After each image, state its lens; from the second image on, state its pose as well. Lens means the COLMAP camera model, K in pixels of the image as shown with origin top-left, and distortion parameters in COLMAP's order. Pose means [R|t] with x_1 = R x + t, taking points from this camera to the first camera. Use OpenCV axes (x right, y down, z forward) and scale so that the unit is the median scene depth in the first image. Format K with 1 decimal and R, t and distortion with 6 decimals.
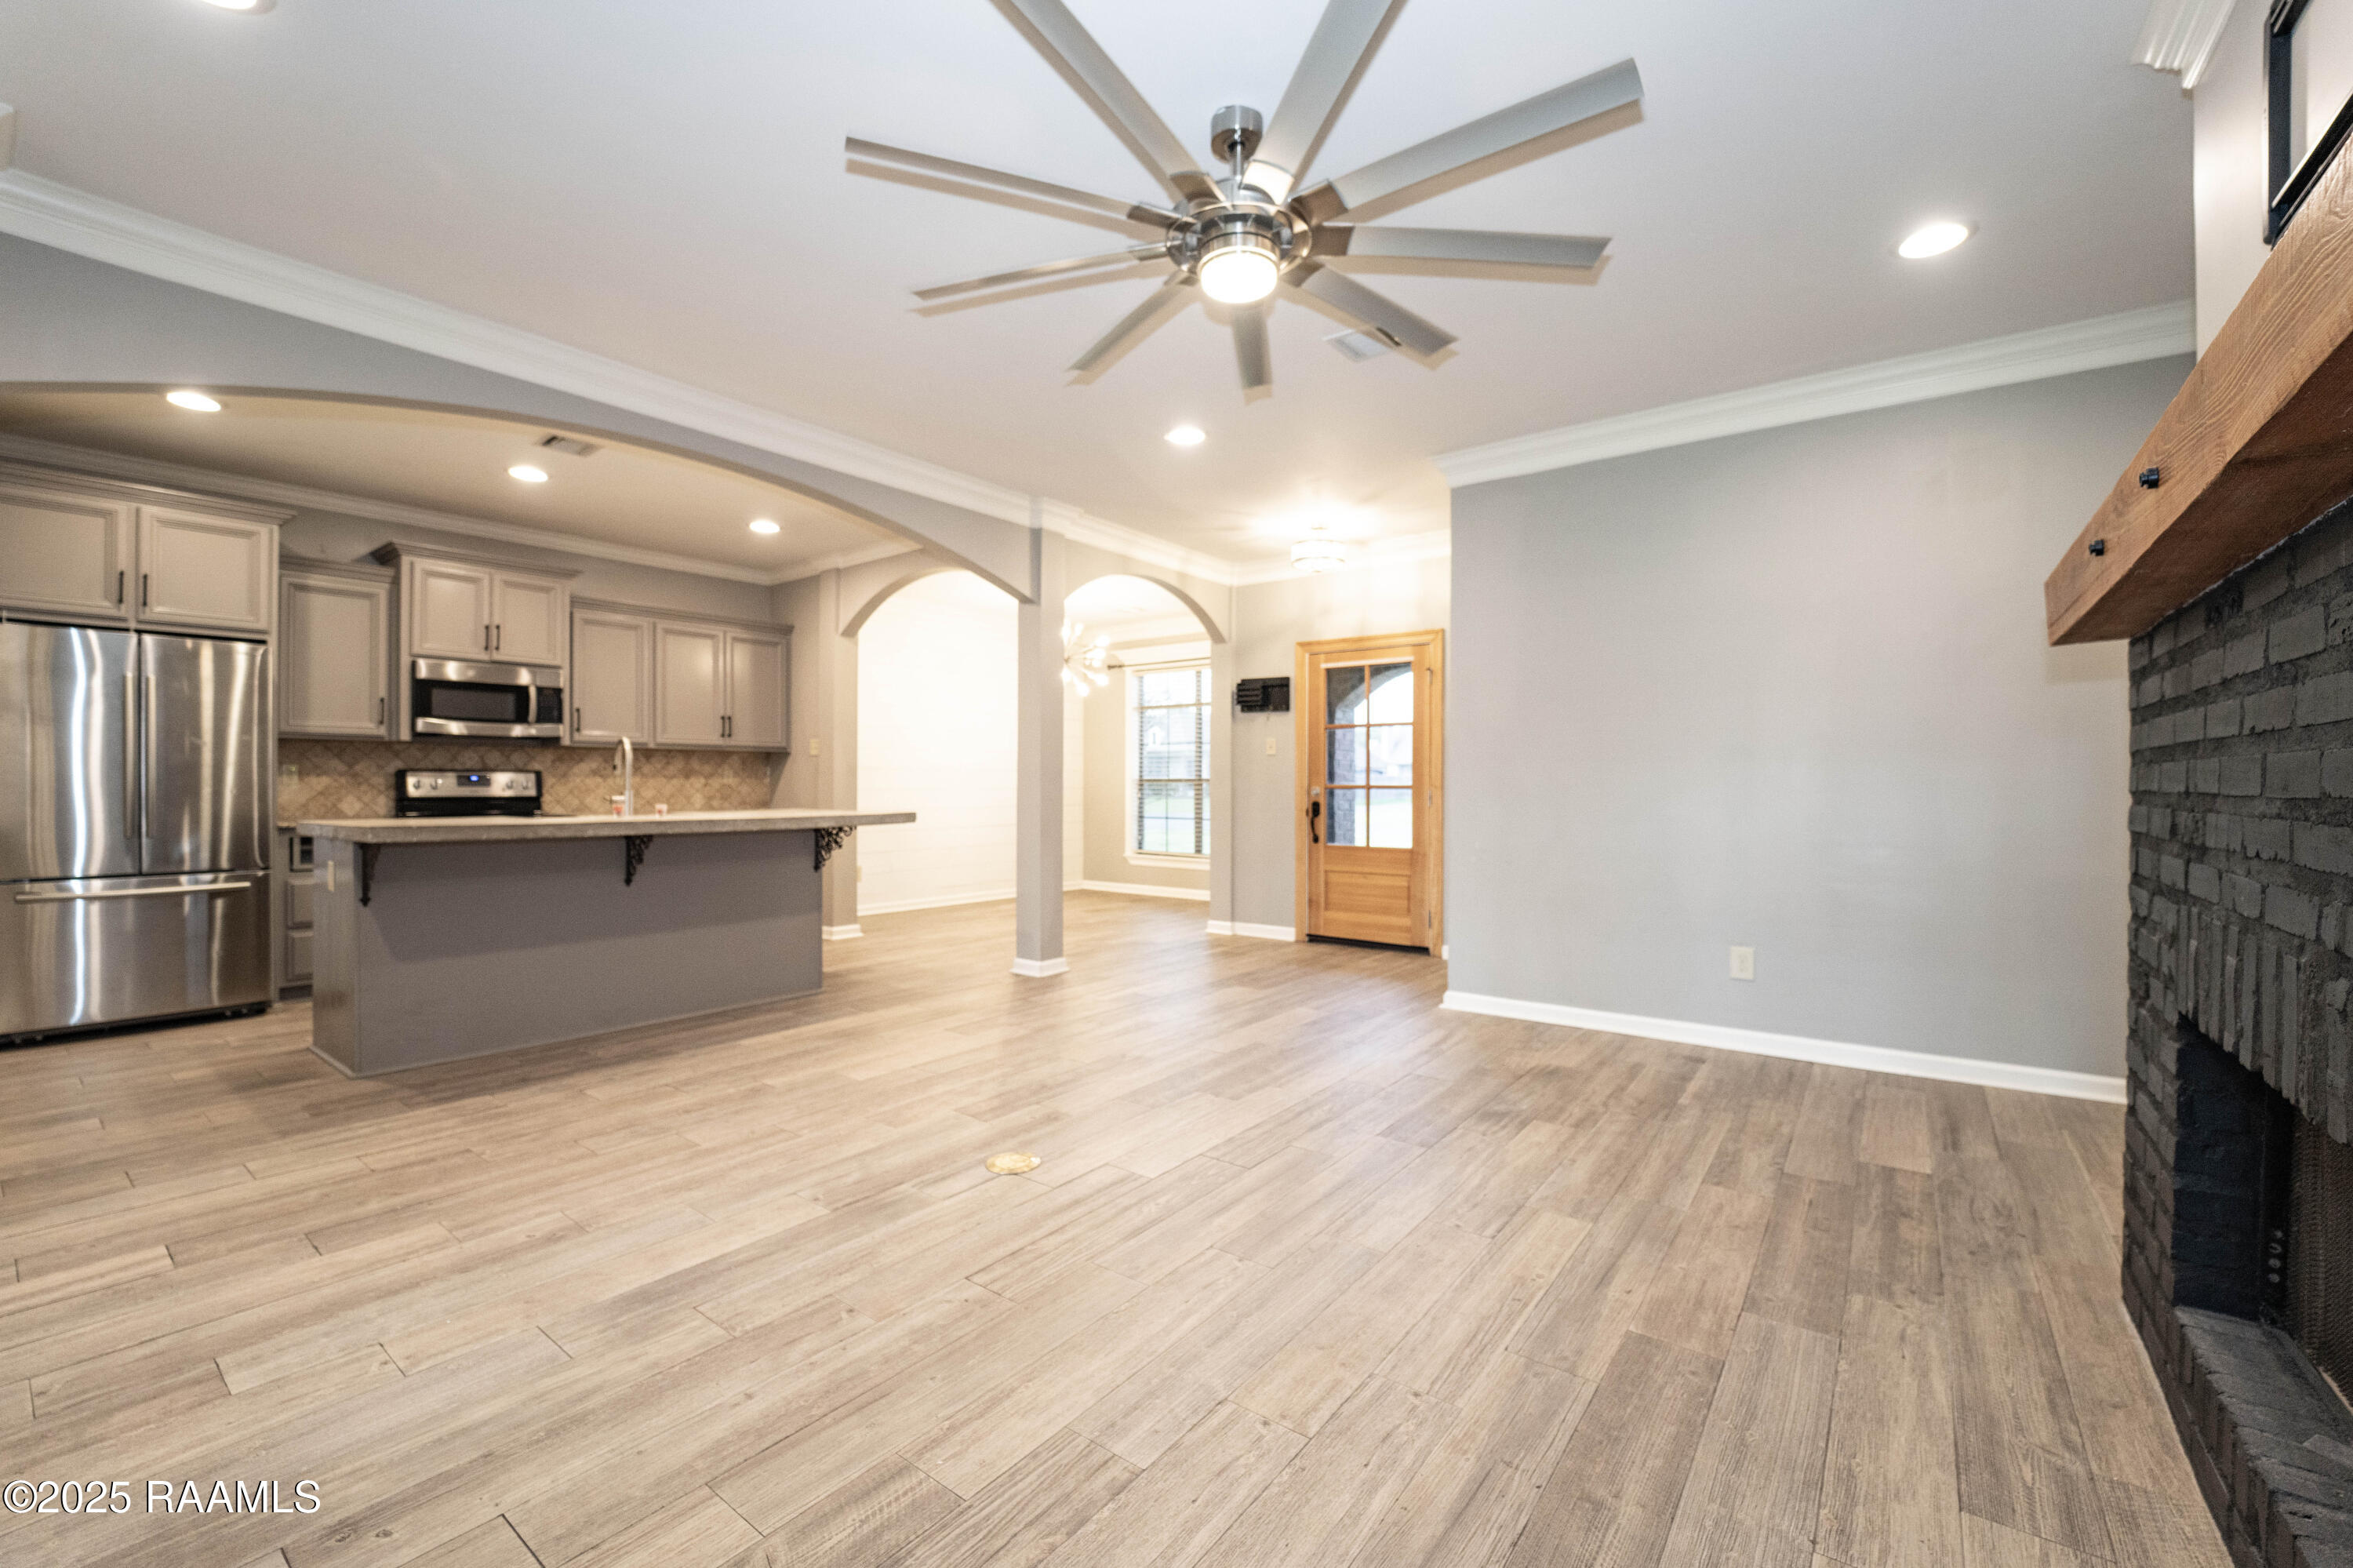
lens RADIAL K [[957.0, 0, 1177.8], [0, 957.0, 783.7], [0, 0, 1]] dist [-0.021600, -0.000083]
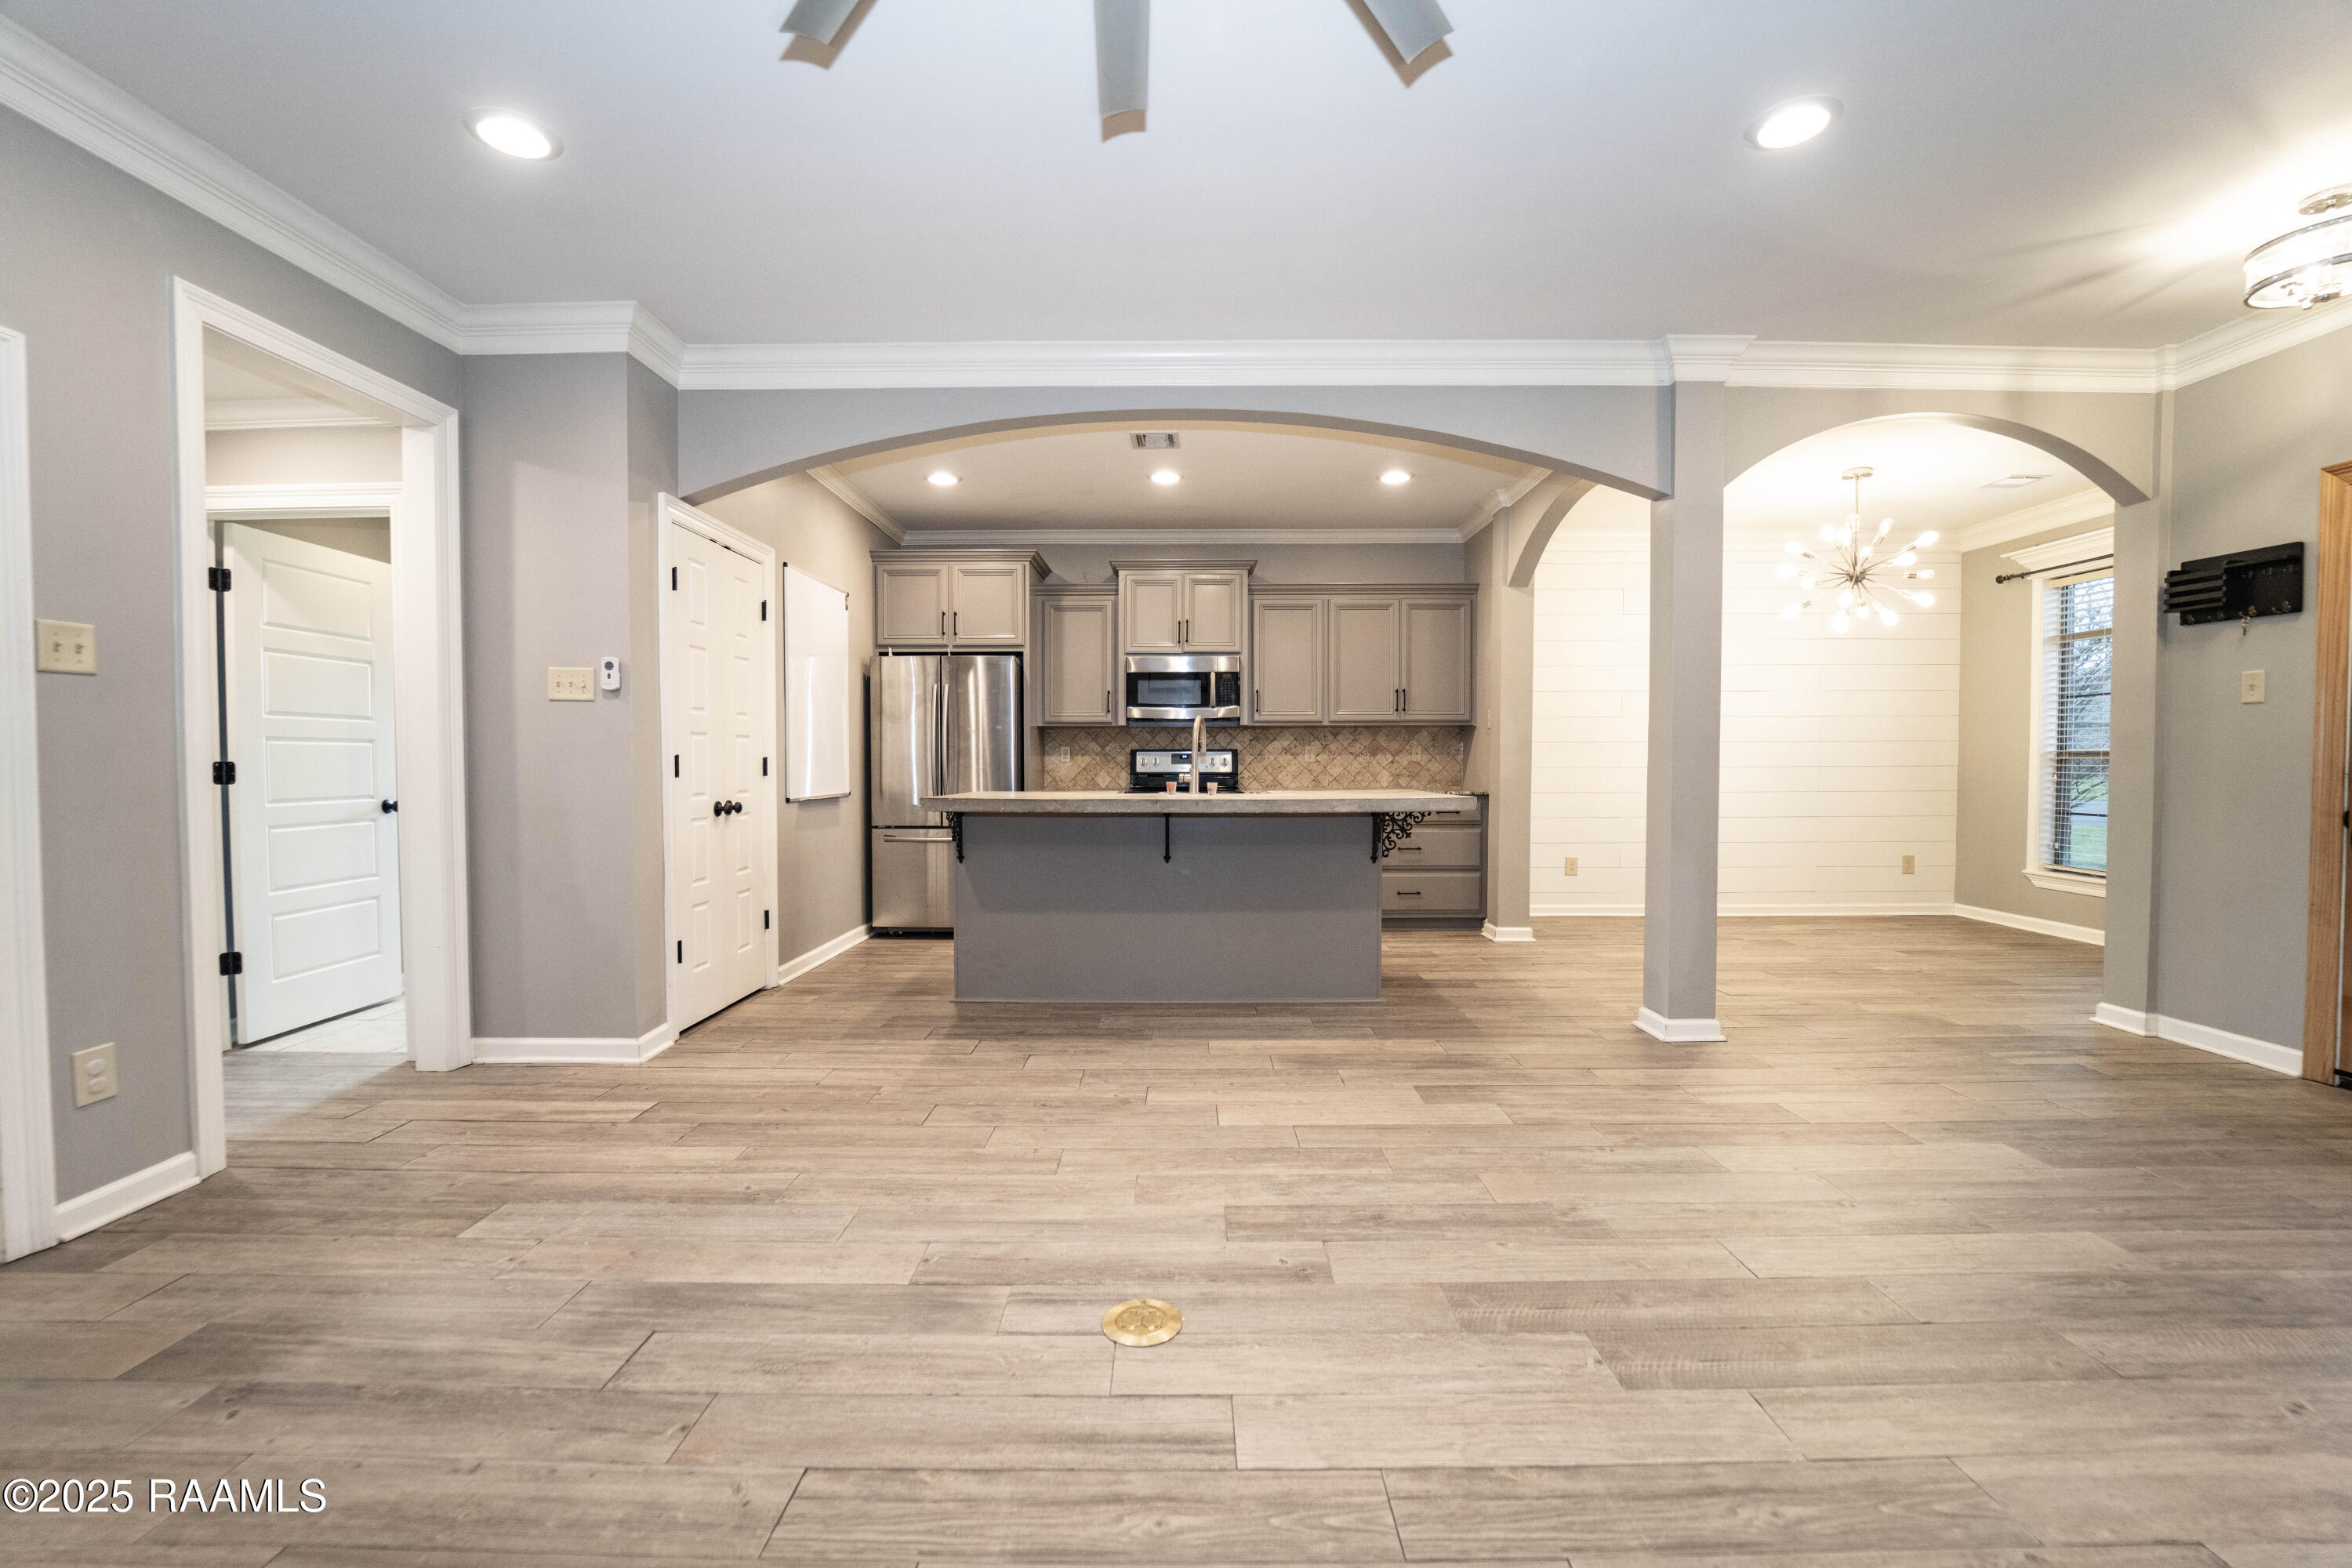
lens RADIAL K [[956.6, 0, 1177.3], [0, 956.6, 783.7], [0, 0, 1]] dist [-0.021600, -0.000083]
pose [[0.601067, 0.017035, -0.799017, 0.212975], [0.002999, 0.999718, 0.023571, -0.000347], [0.799193, -0.016564, 0.600846, 0.352352]]
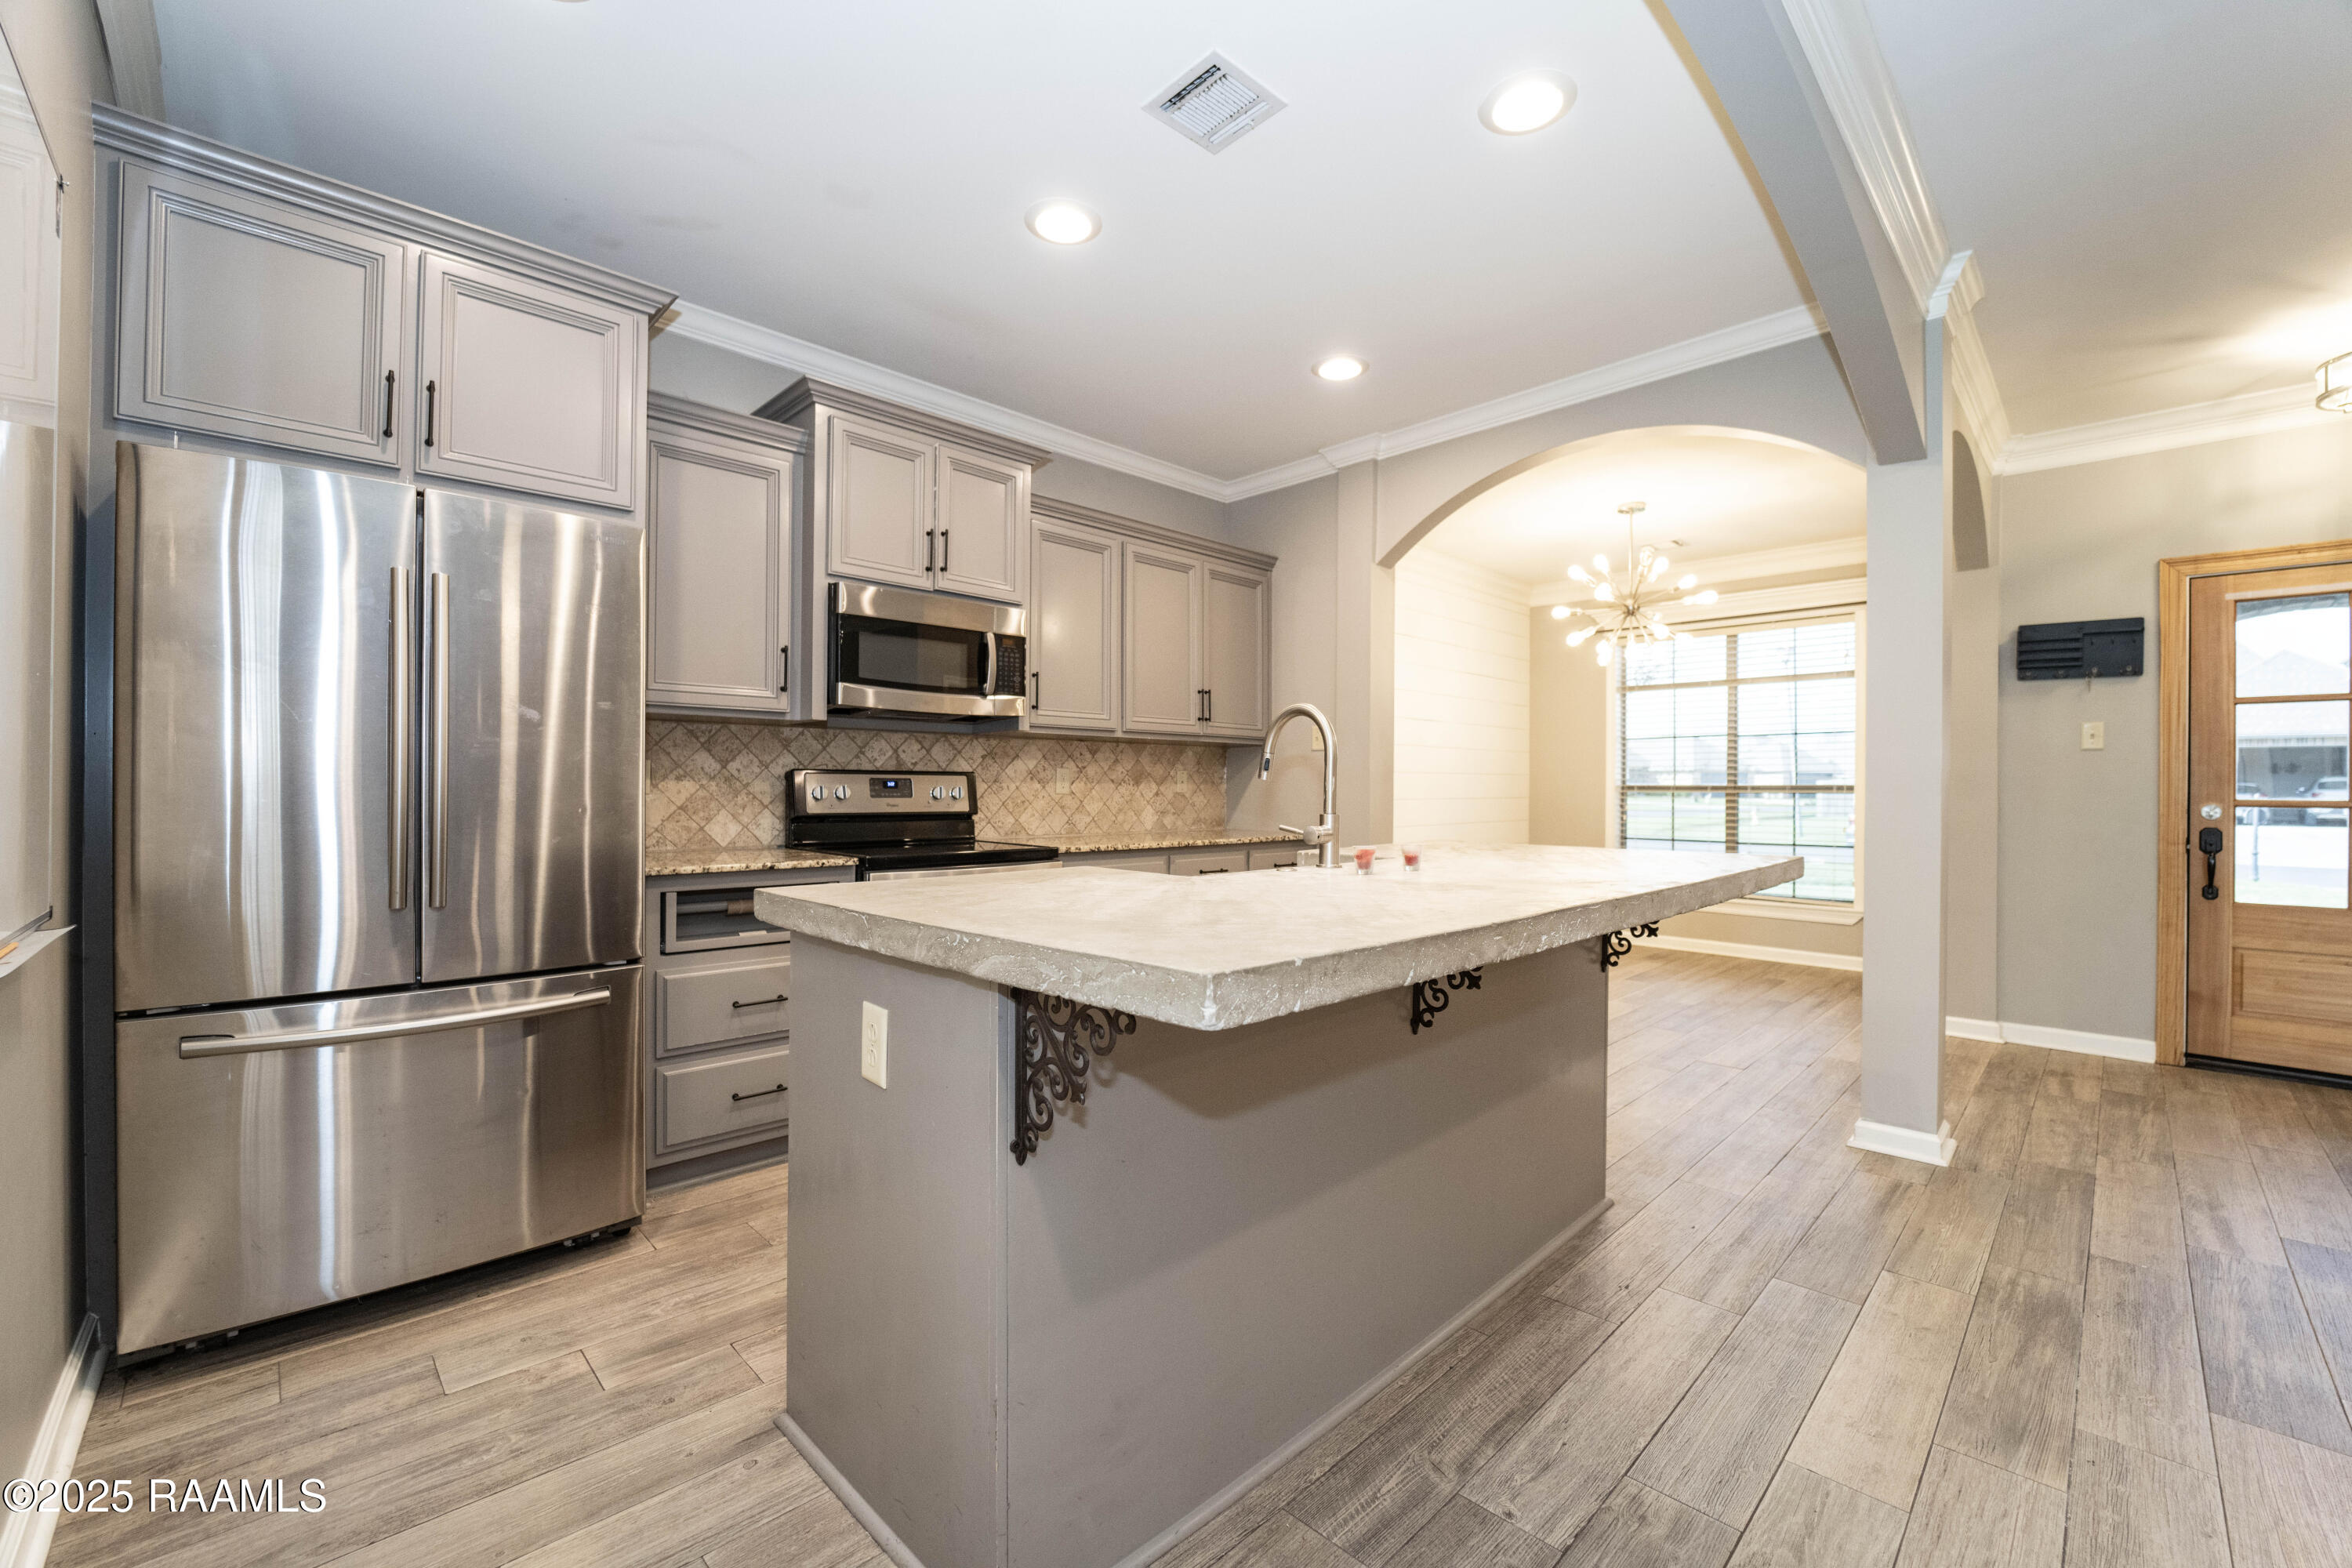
lens RADIAL K [[962.6, 0, 1180.0], [0, 962.6, 789.4], [0, 0, 1]] dist [-0.017305, 0.000047]
pose [[0.990776, 0.004800, -0.135423, -0.562274], [-0.004422, 0.999985, 0.003096, -0.005921], [0.135436, -0.002468, 0.990783, 0.476642]]
